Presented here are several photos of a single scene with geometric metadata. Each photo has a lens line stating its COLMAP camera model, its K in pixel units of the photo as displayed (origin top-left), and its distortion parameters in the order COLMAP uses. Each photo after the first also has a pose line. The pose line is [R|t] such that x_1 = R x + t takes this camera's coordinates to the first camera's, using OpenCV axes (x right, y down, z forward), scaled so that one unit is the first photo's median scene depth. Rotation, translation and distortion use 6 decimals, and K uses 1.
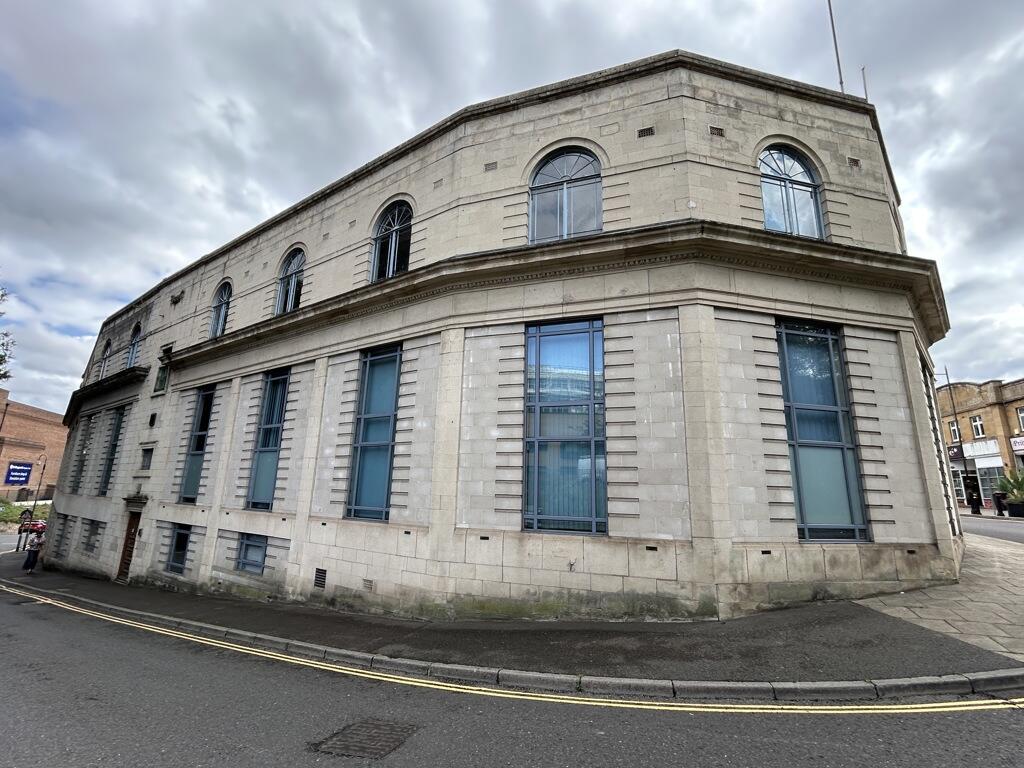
lens RADIAL K [[453.2, 0, 512.4], [0, 453.2, 381.8], [0, 0, 1]] dist [-0.002551, 0.001015]
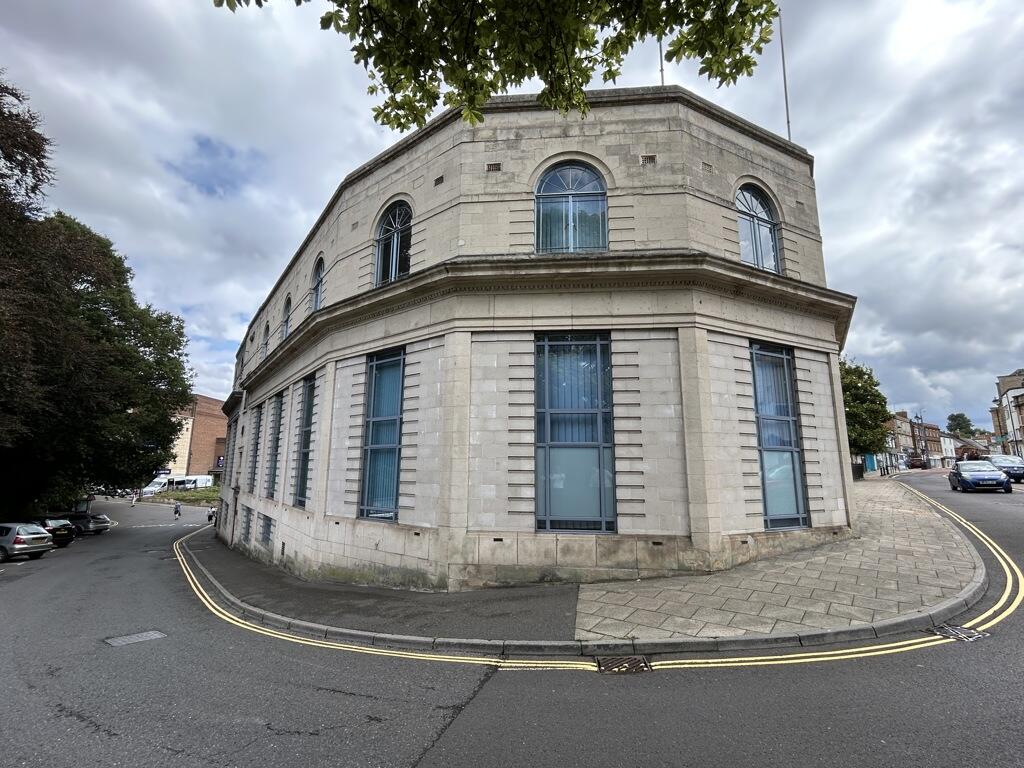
lens RADIAL K [[453.2, 0, 511.3], [0, 453.2, 382.5], [0, 0, 1]] dist [-0.002551, 0.001015]
pose [[0.949330, -0.077205, -0.304649, 0.899634], [0.090727, 0.995410, 0.030460, -0.062281], [0.300899, -0.056556, 0.951977, -0.091978]]
